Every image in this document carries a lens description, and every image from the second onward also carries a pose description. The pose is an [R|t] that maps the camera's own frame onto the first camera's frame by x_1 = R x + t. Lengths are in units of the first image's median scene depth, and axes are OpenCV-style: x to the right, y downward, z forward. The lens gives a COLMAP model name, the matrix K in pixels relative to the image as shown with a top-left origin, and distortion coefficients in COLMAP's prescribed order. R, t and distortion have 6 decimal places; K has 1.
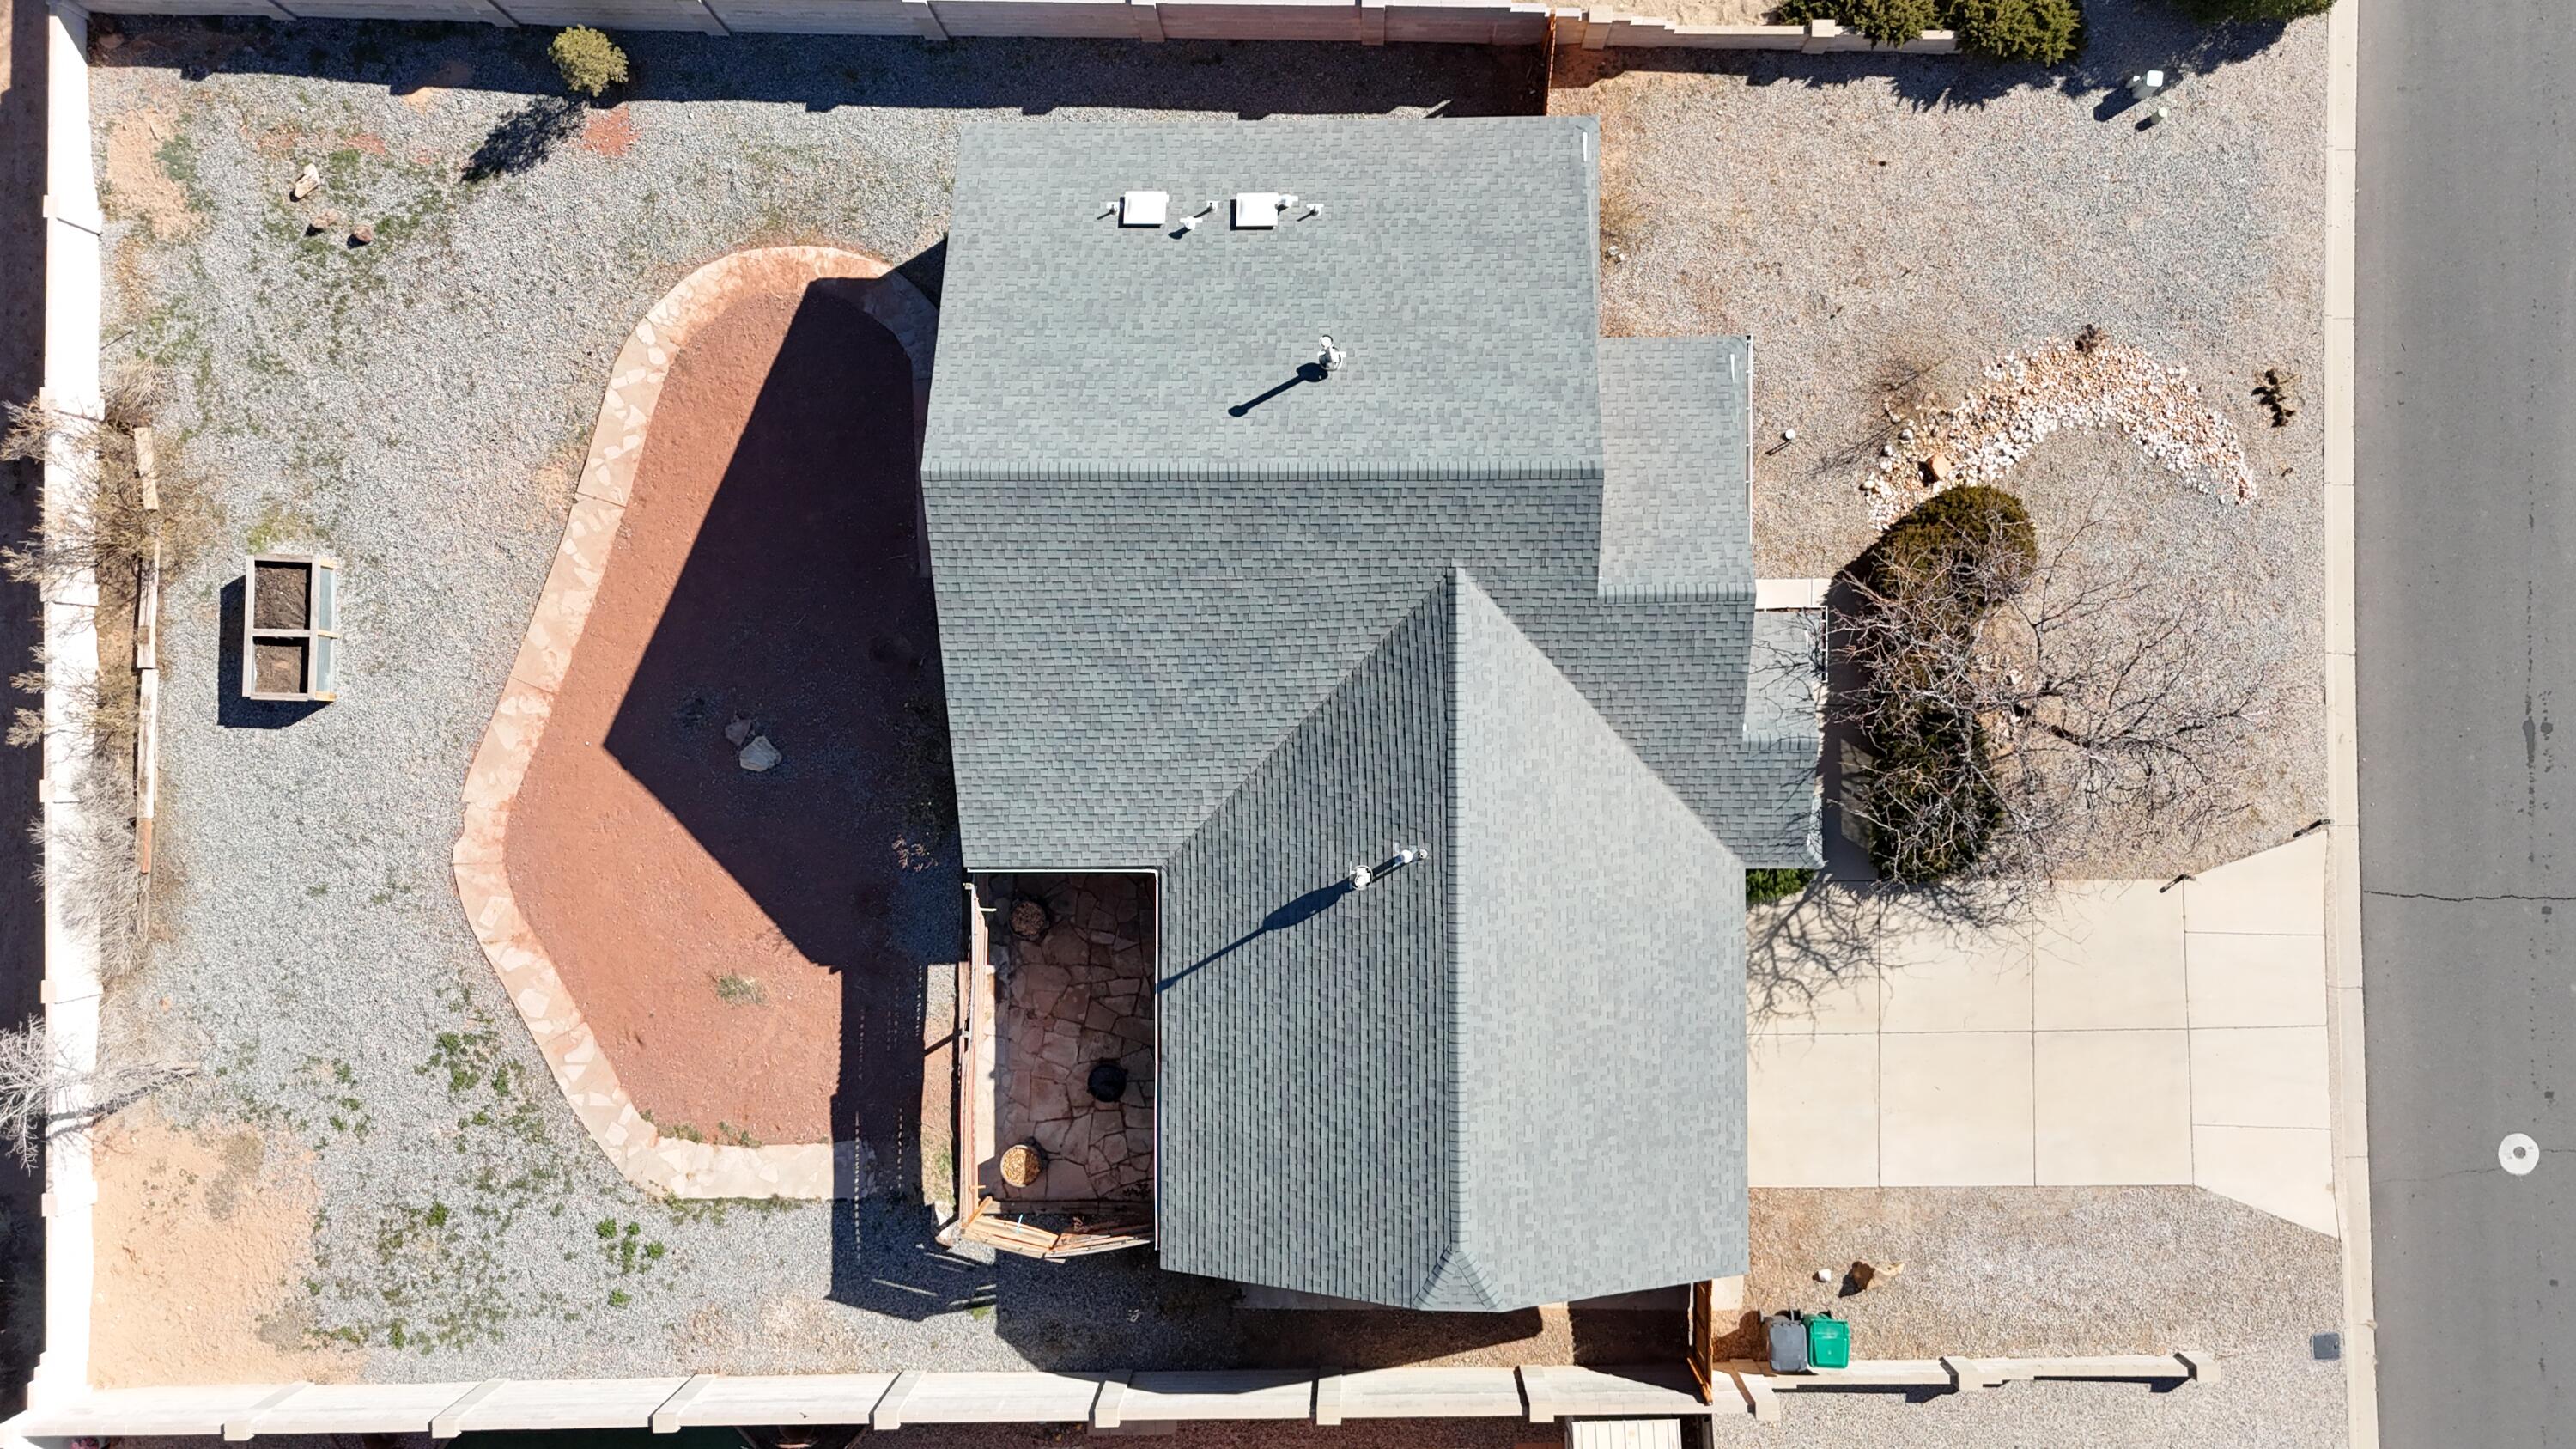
lens RADIAL K [[1883.2, 0, 1287.0], [0, 1883.2, 723.6], [0, 0, 1]] dist [0.066640, -0.055749]
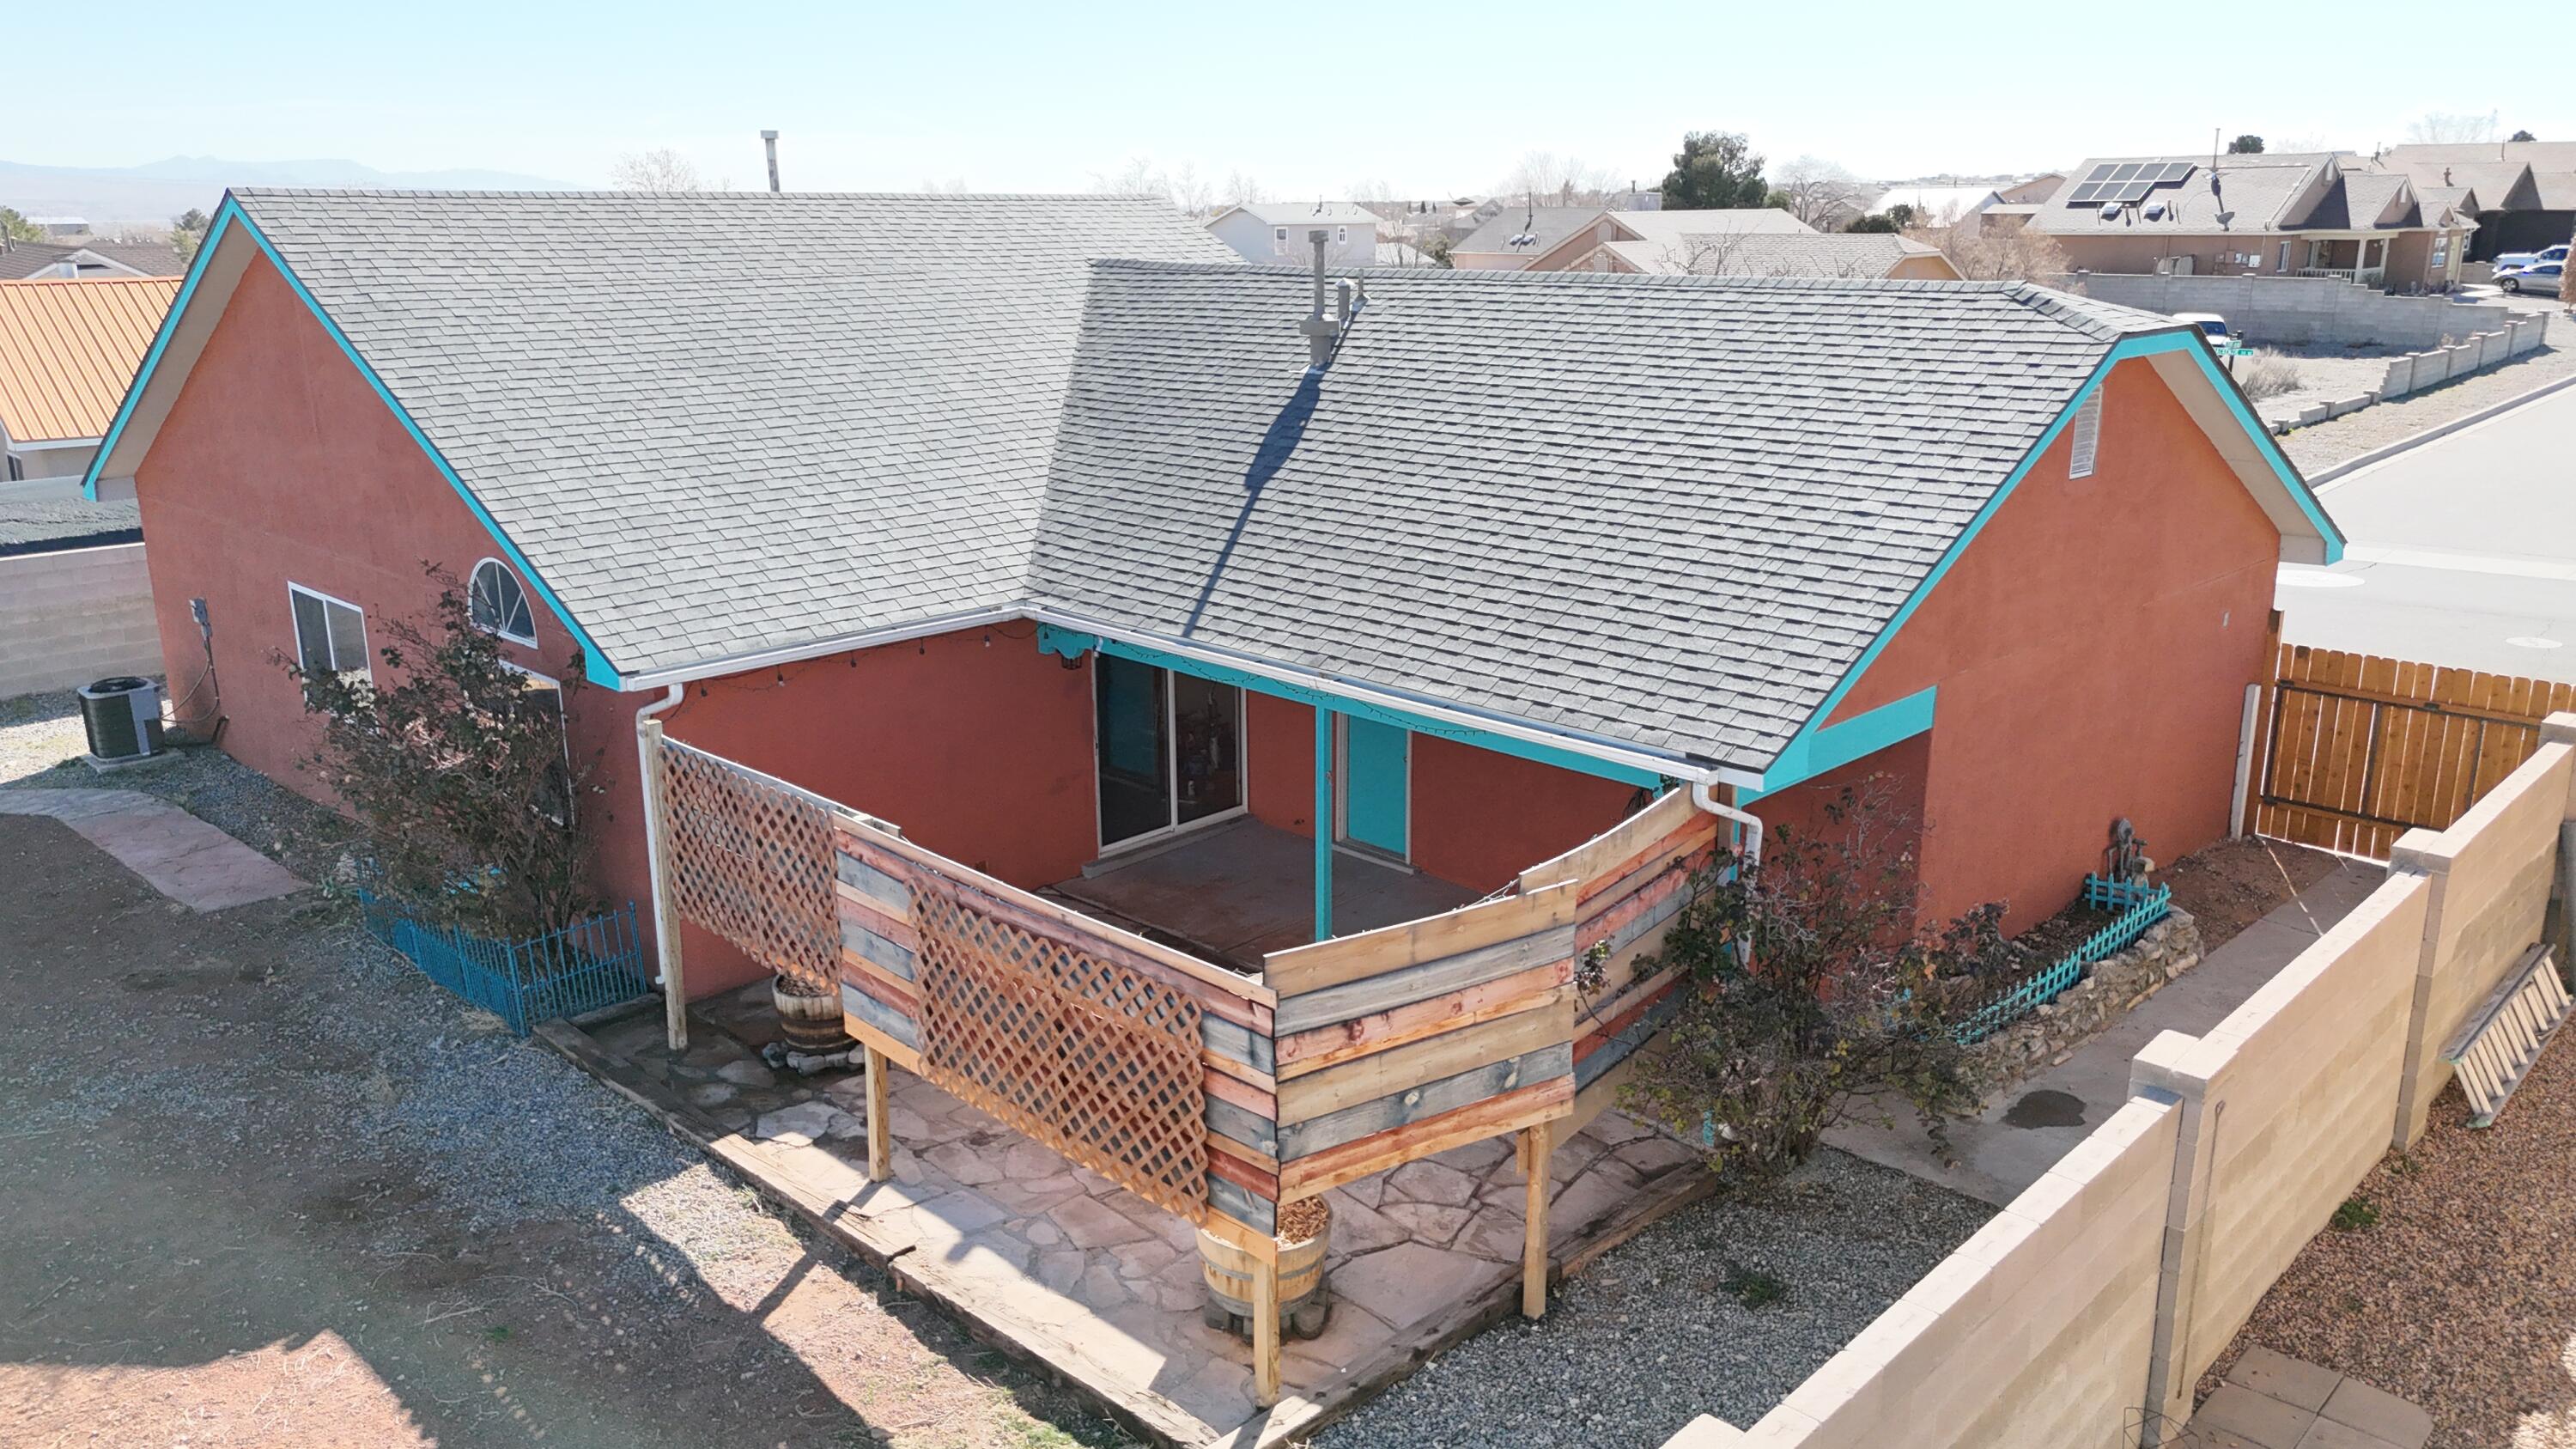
lens RADIAL K [[1801.1, 0, 1292.0], [0, 1801.1, 723.2], [0, 0, 1]] dist [0.034945, 0.001677]
pose [[0.694370, -0.157059, 0.702270, -0.312984], [0.719336, 0.178834, -0.671249, 0.398987], [-0.020164, 0.971262, 0.237156, 0.846865]]
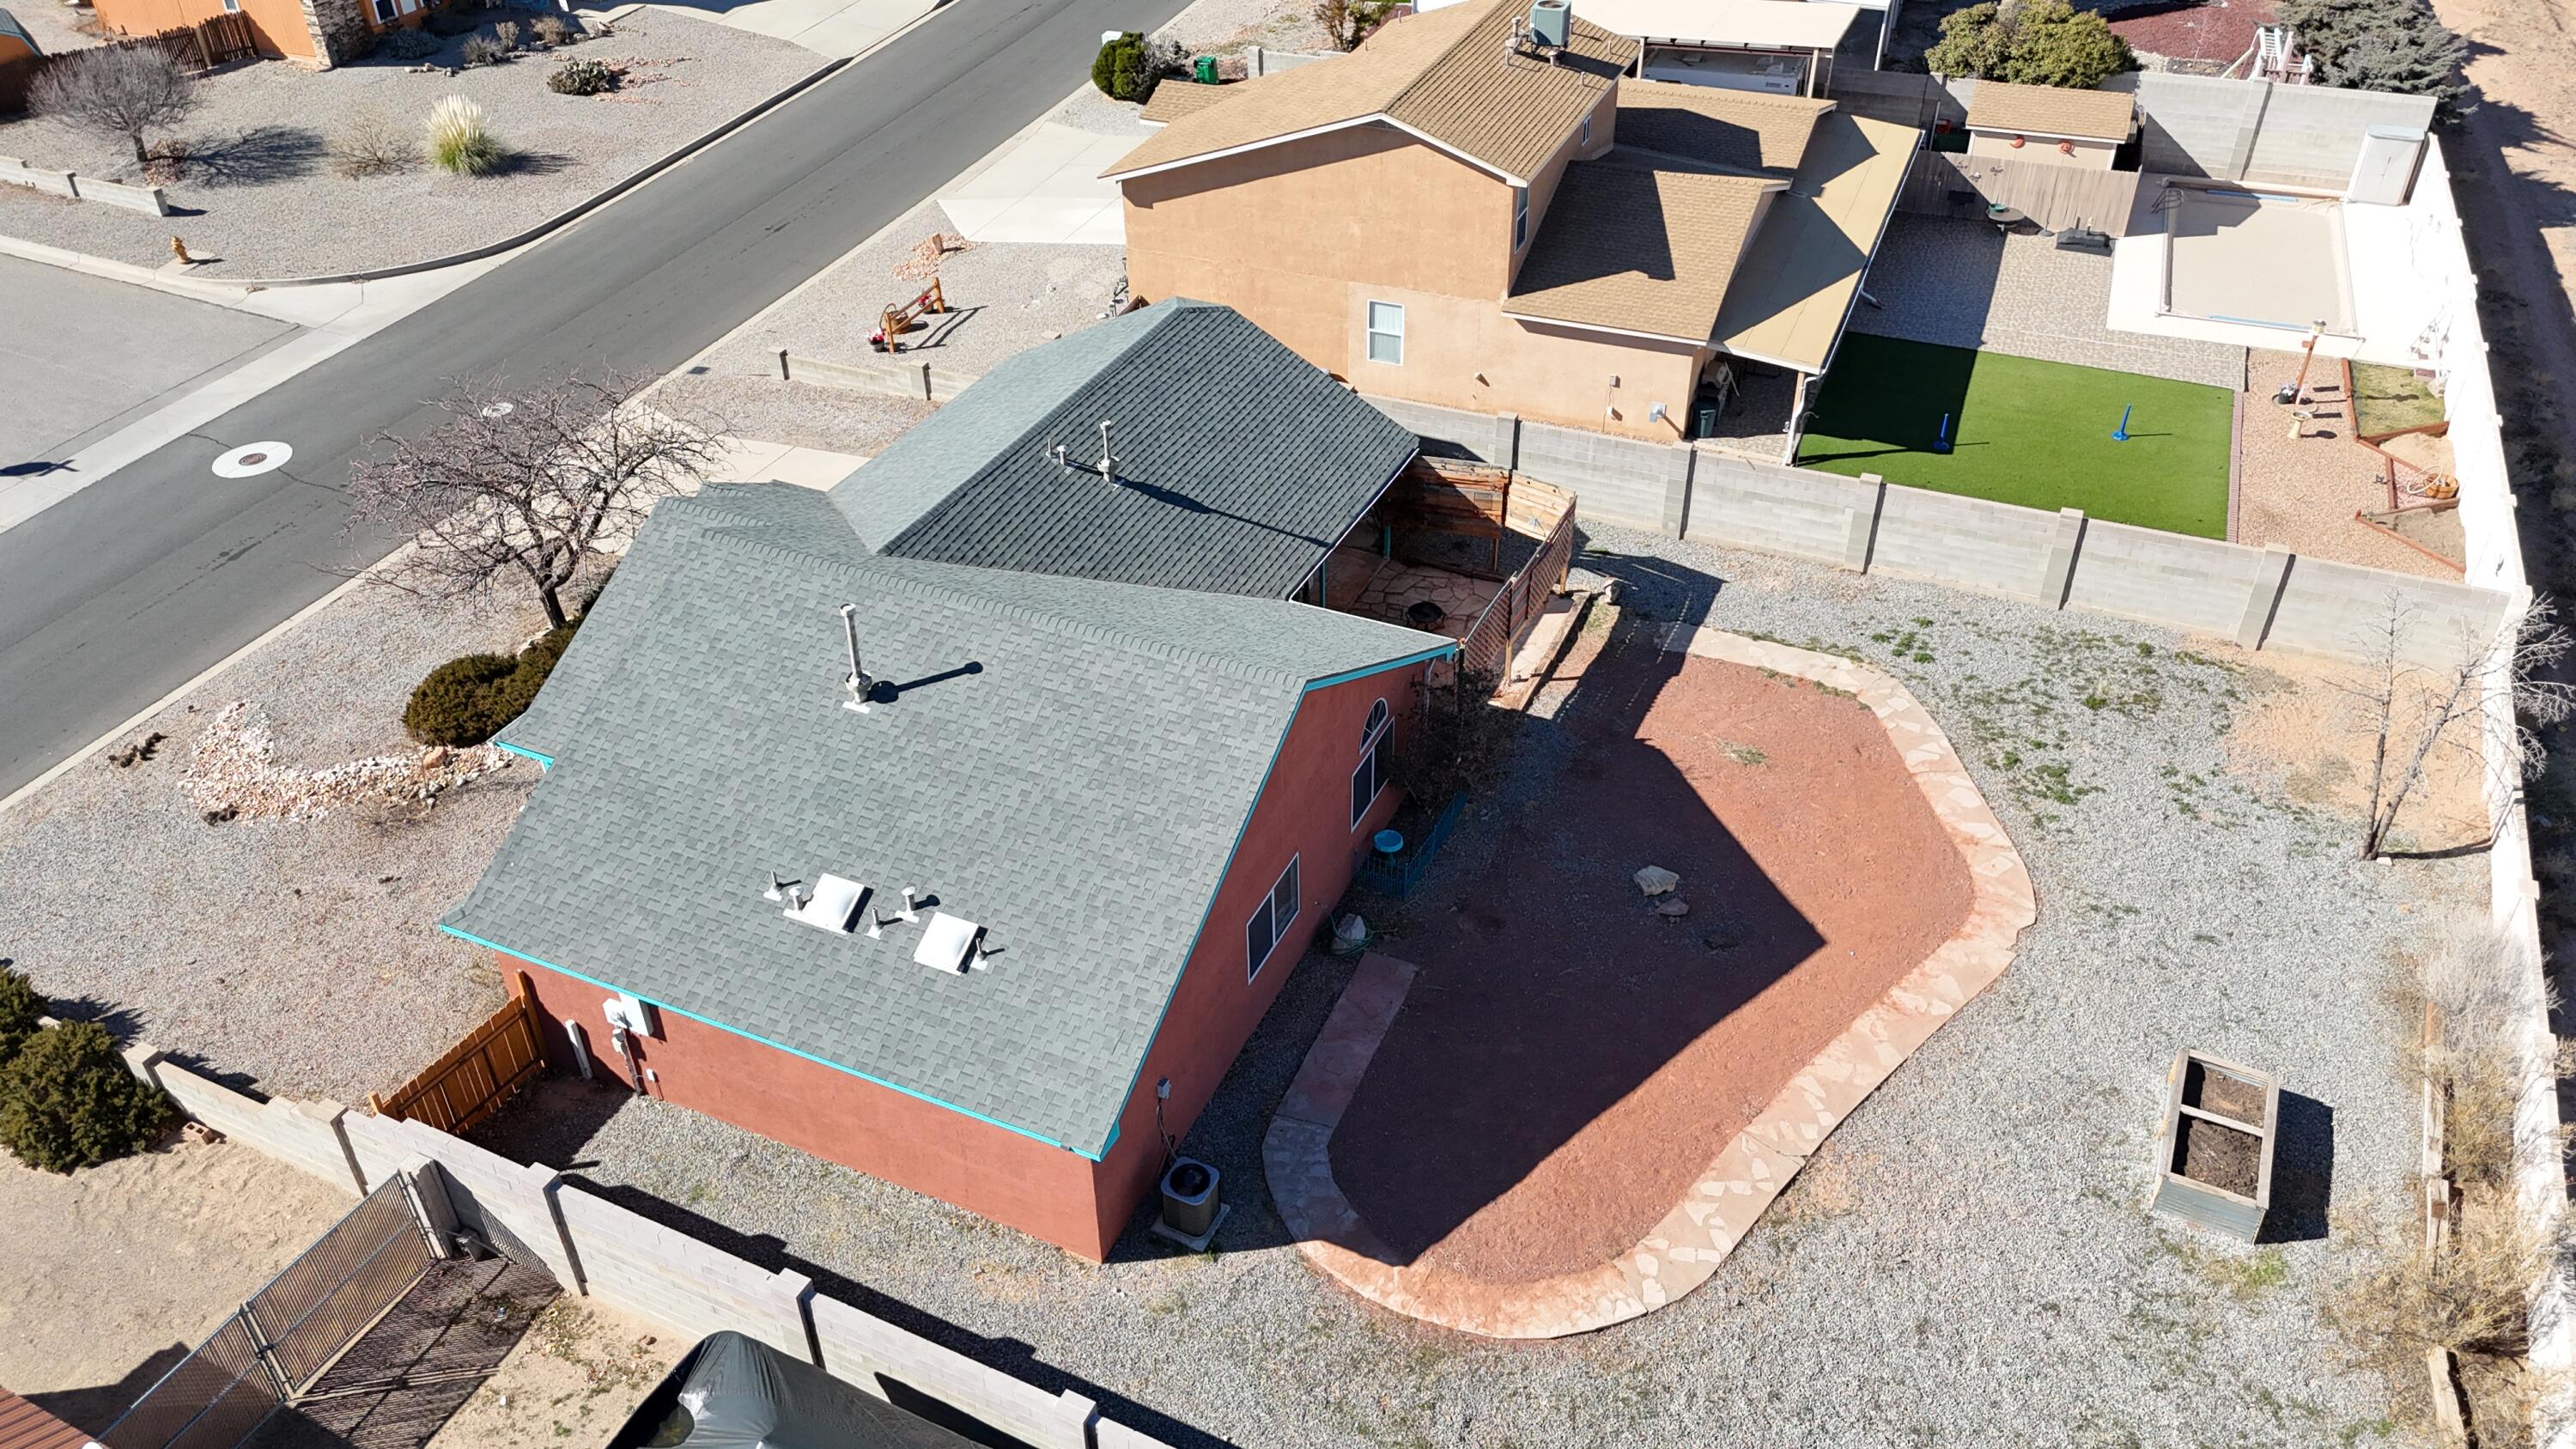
lens RADIAL K [[1883.2, 0, 1300.8], [0, 1883.2, 734.1], [0, 0, 1]] dist [0.066640, -0.055749]
pose [[-0.909875, -0.206231, 0.359994, -0.432470], [0.412602, -0.540631, 0.733129, -0.671053], [0.043430, 0.815590, 0.576998, 0.416655]]
